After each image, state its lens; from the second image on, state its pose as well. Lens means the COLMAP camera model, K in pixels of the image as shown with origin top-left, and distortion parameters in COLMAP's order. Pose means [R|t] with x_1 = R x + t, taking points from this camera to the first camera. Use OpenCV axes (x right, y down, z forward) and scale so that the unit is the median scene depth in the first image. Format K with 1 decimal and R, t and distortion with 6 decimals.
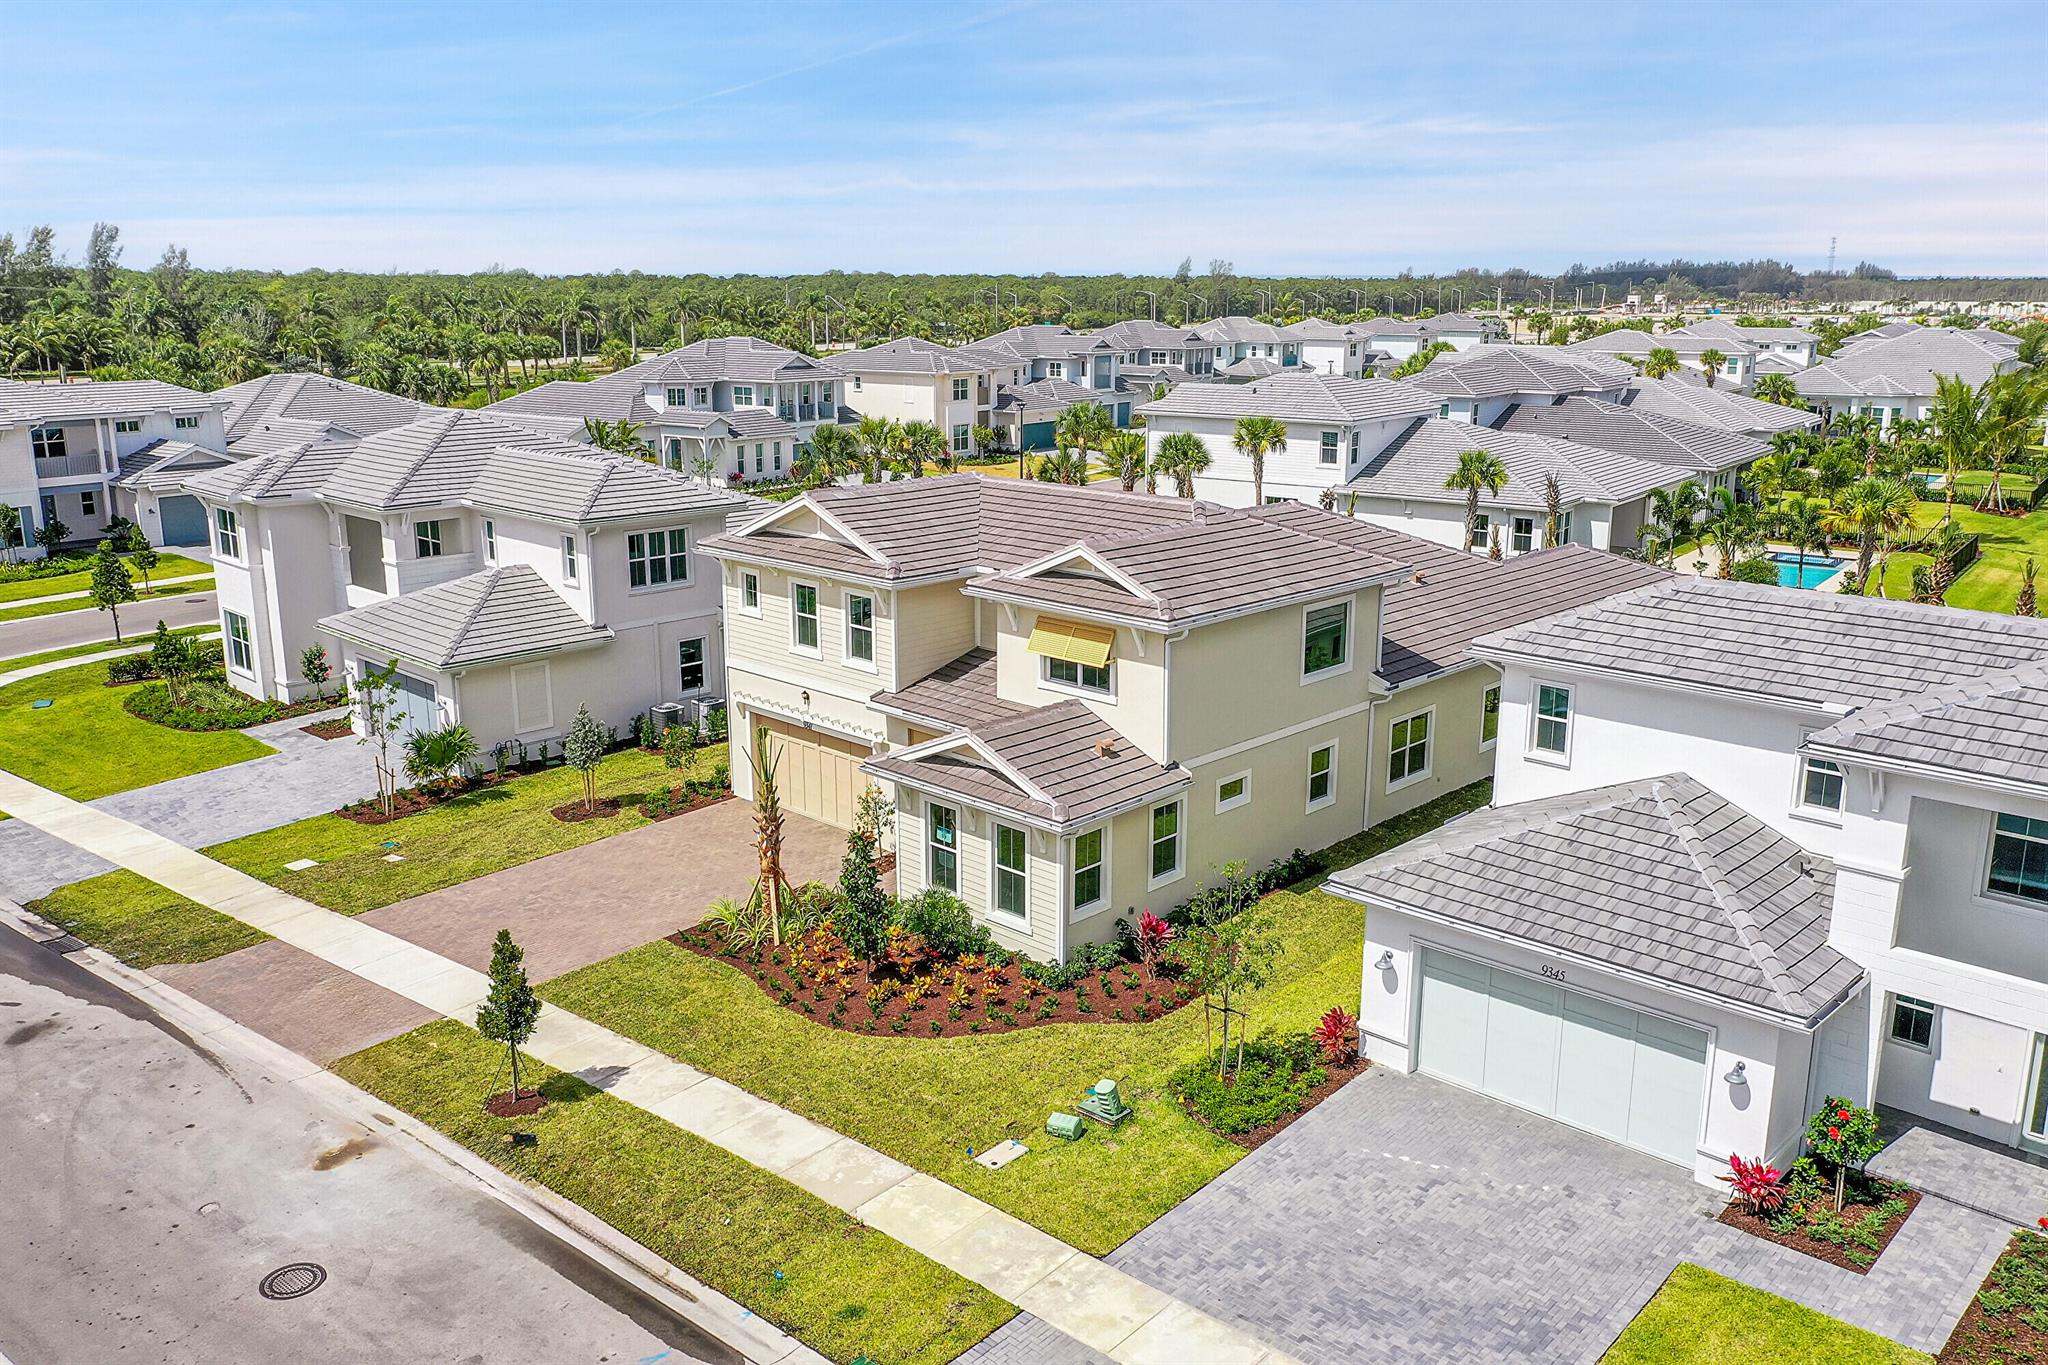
lens RADIAL K [[1600.8, 0, 1024.0], [0, 1600.8, 682.5], [0, 0, 1]] dist [-0.002606, -0.006849]
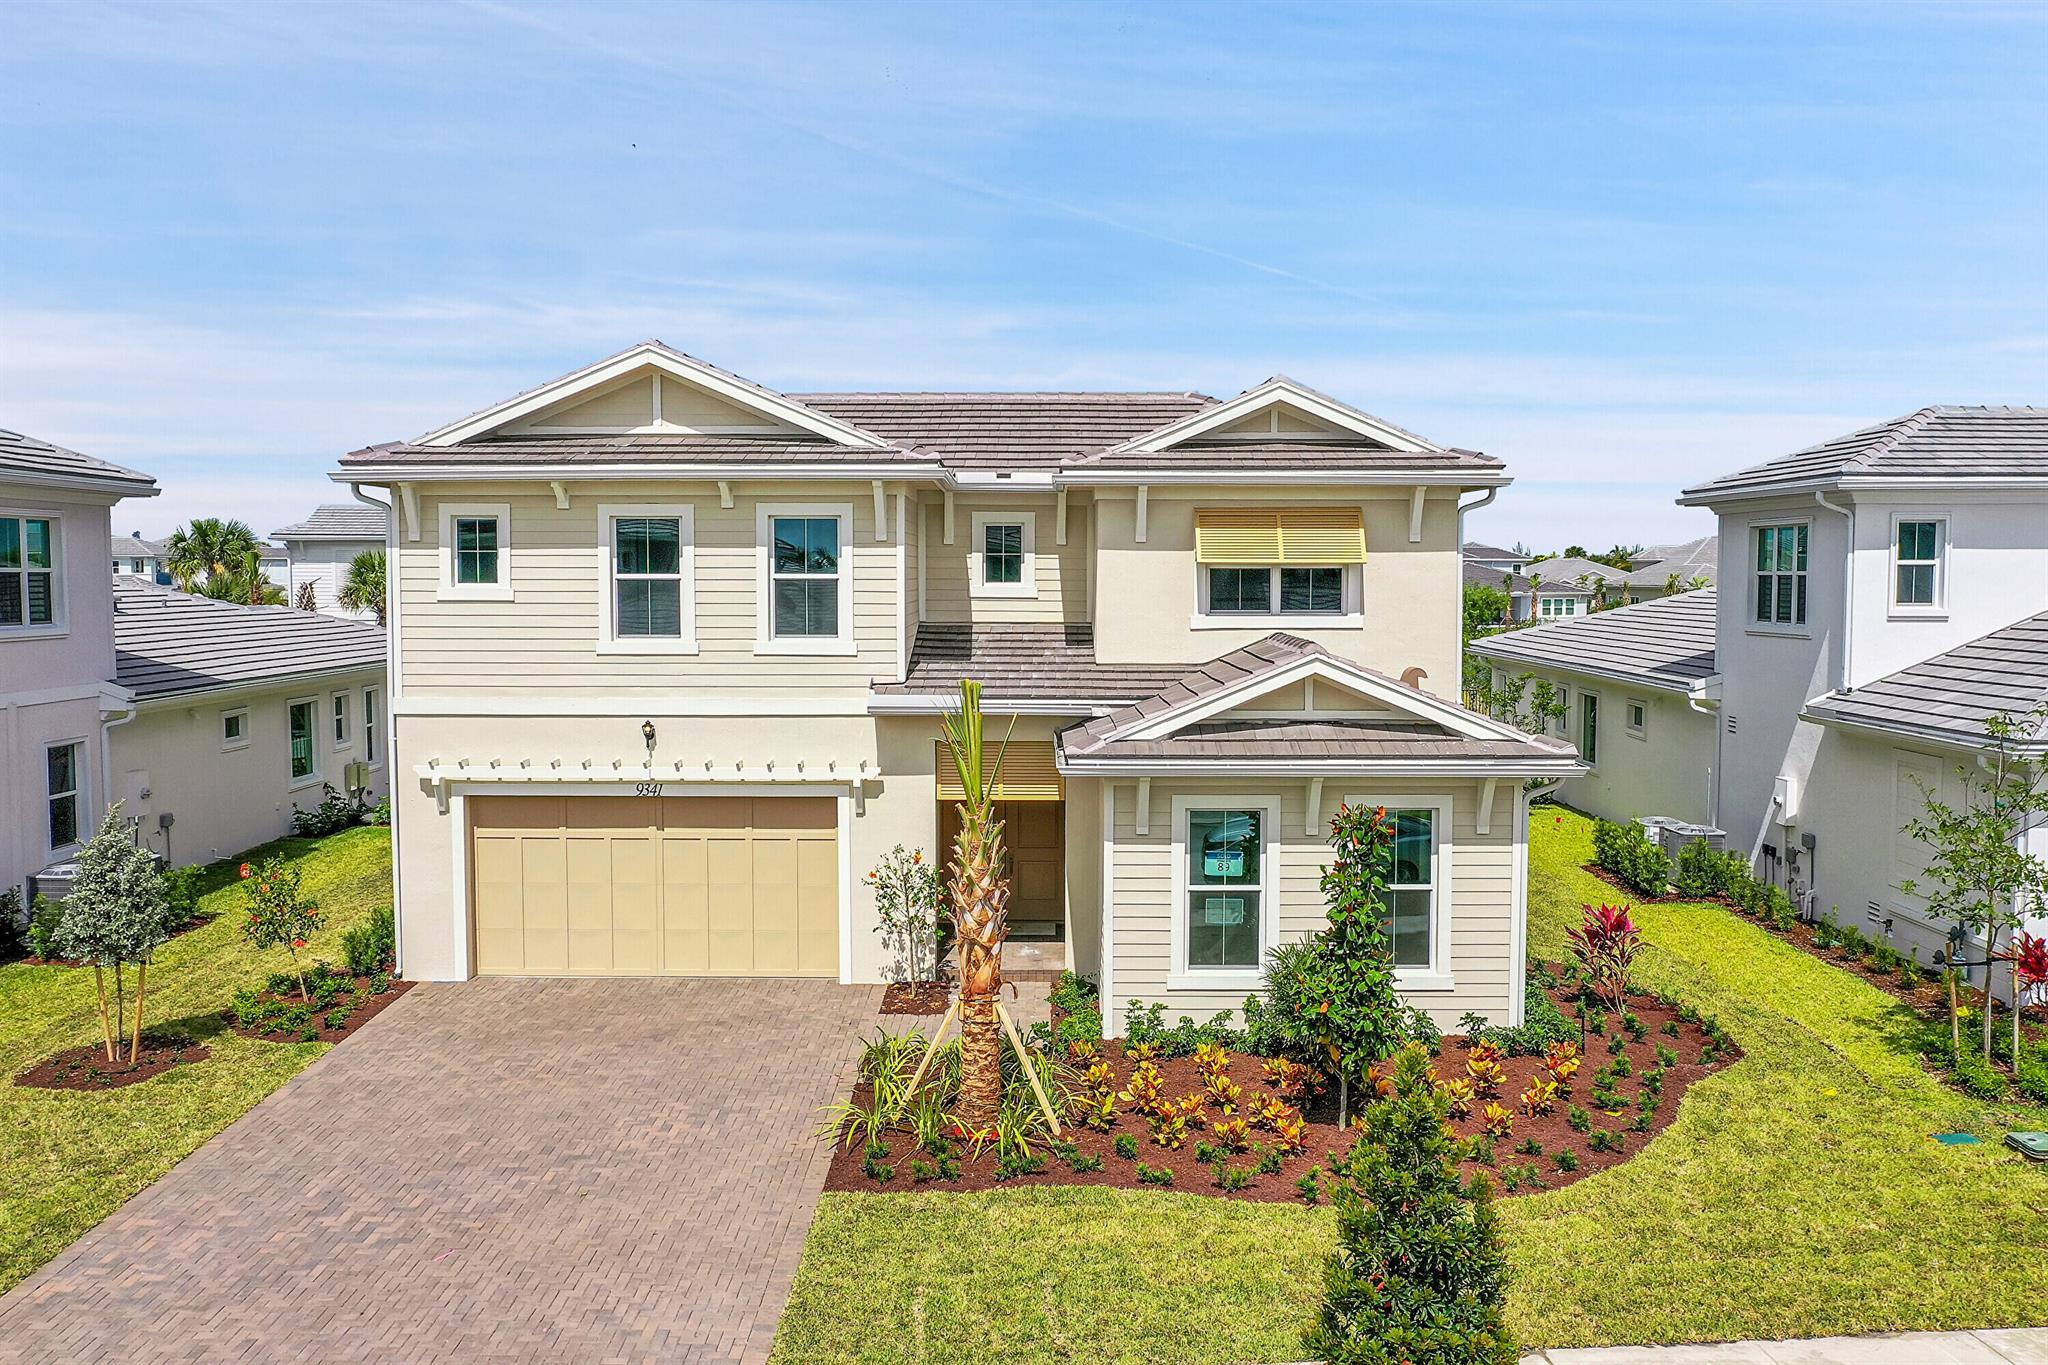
lens RADIAL K [[1605.4, 0, 1024.0], [0, 1605.4, 682.5], [0, 0, 1]] dist [-0.006011, -0.001604]
pose [[0.724247, -0.046426, 0.687976, -0.431560], [0.164406, 0.980583, -0.106902, 0.073109], [-0.669654, 0.190530, 0.717817, 0.569594]]
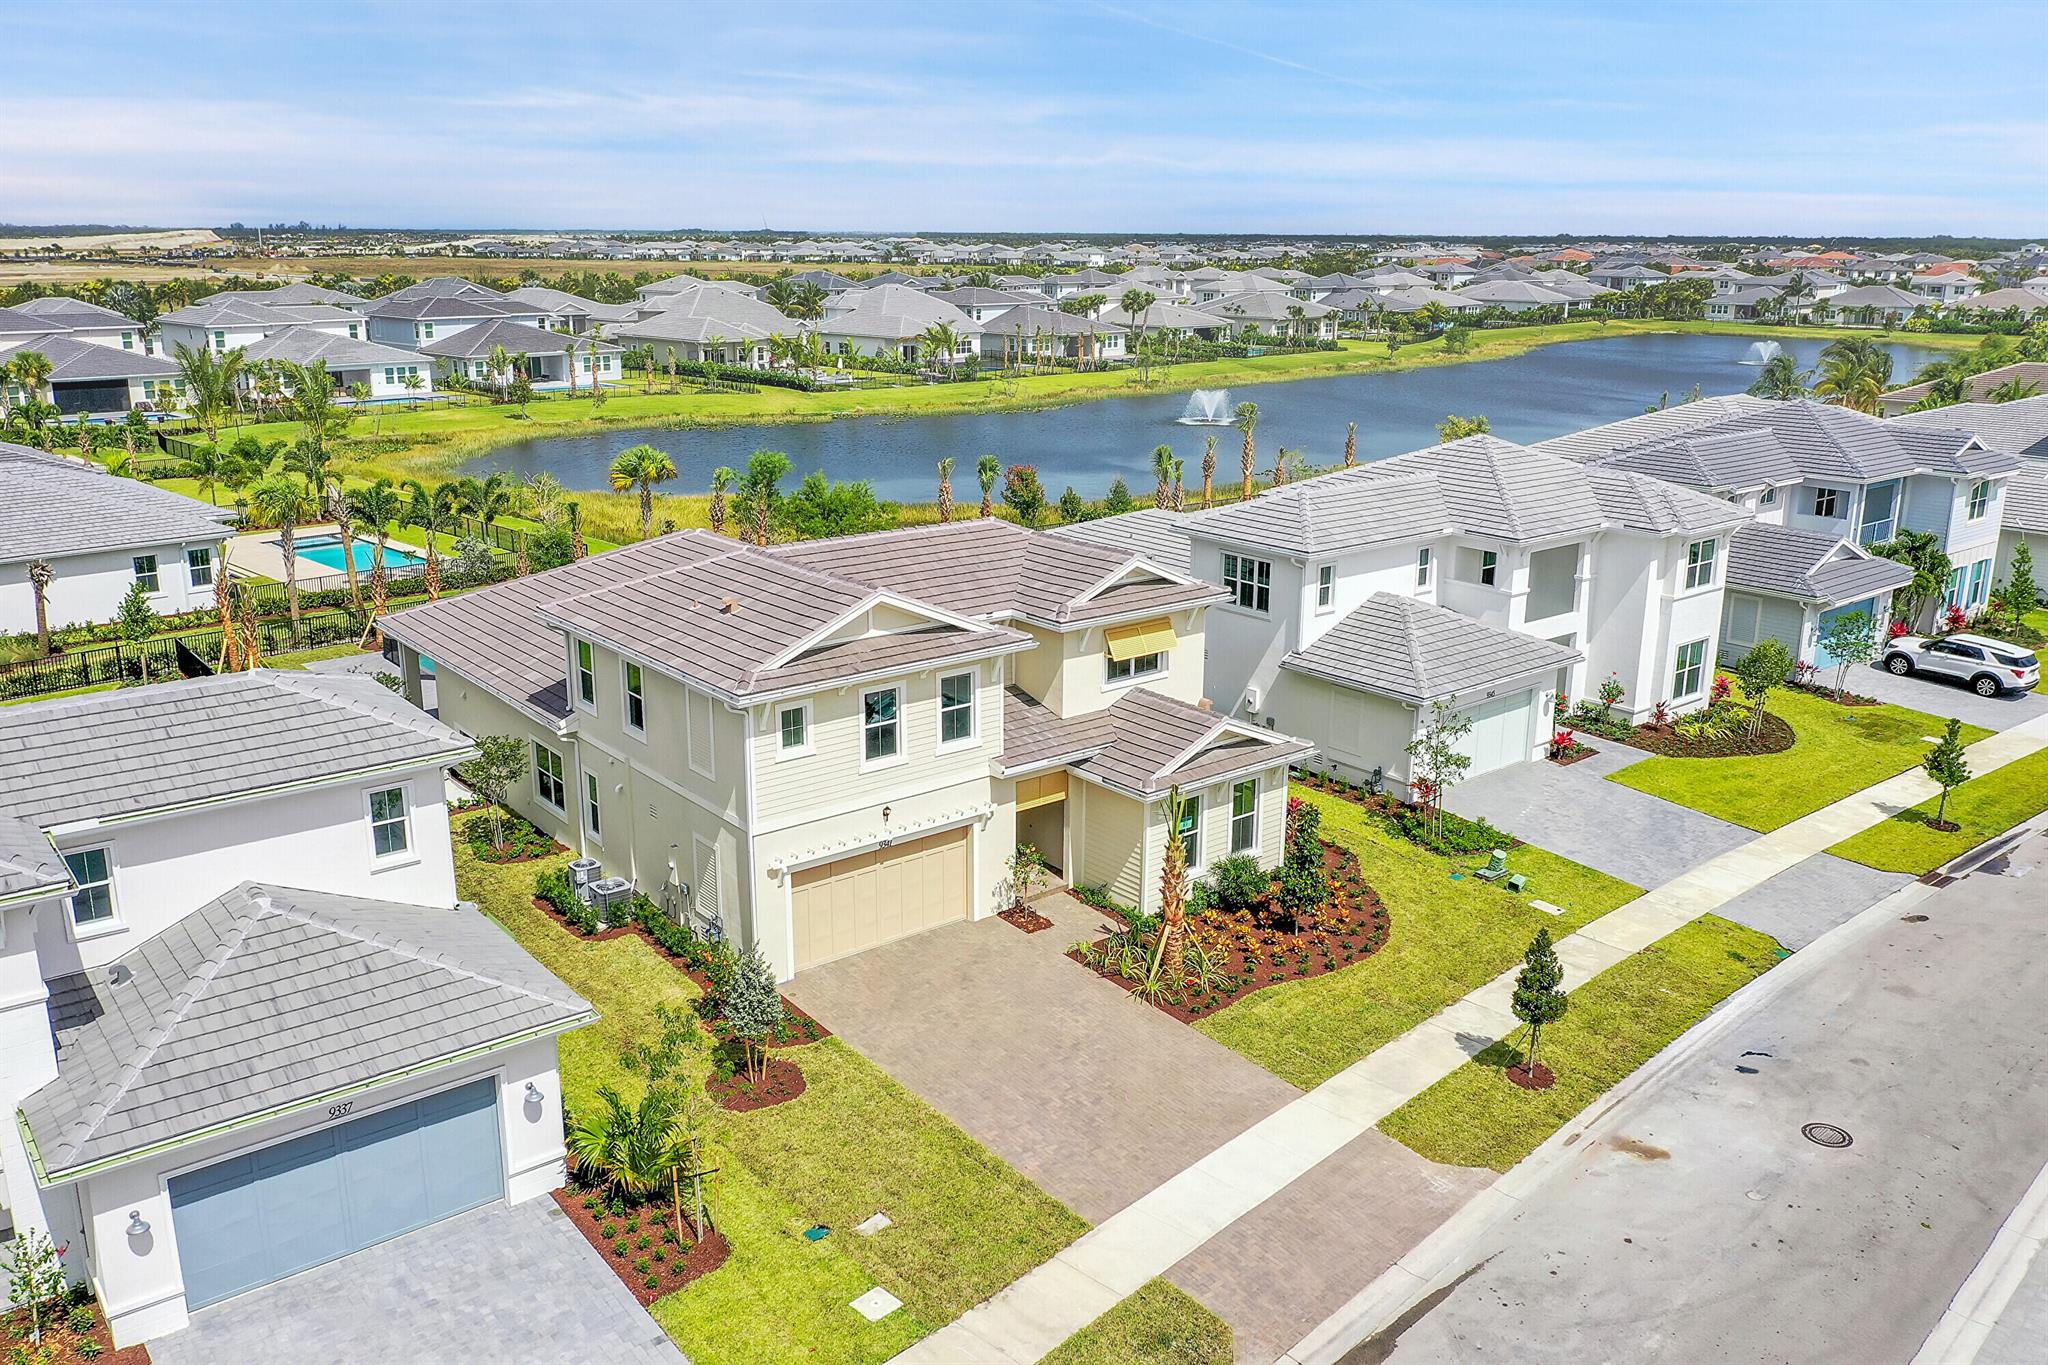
lens RADIAL K [[1600.8, 0, 1024.0], [0, 1600.8, 682.5], [0, 0, 1]] dist [-0.002606, -0.006849]
pose [[0.118117, -0.266346, 0.956613, -1.019503], [0.231554, 0.944187, 0.234296, -0.266158], [-0.965625, 0.193834, 0.173198, 0.801623]]
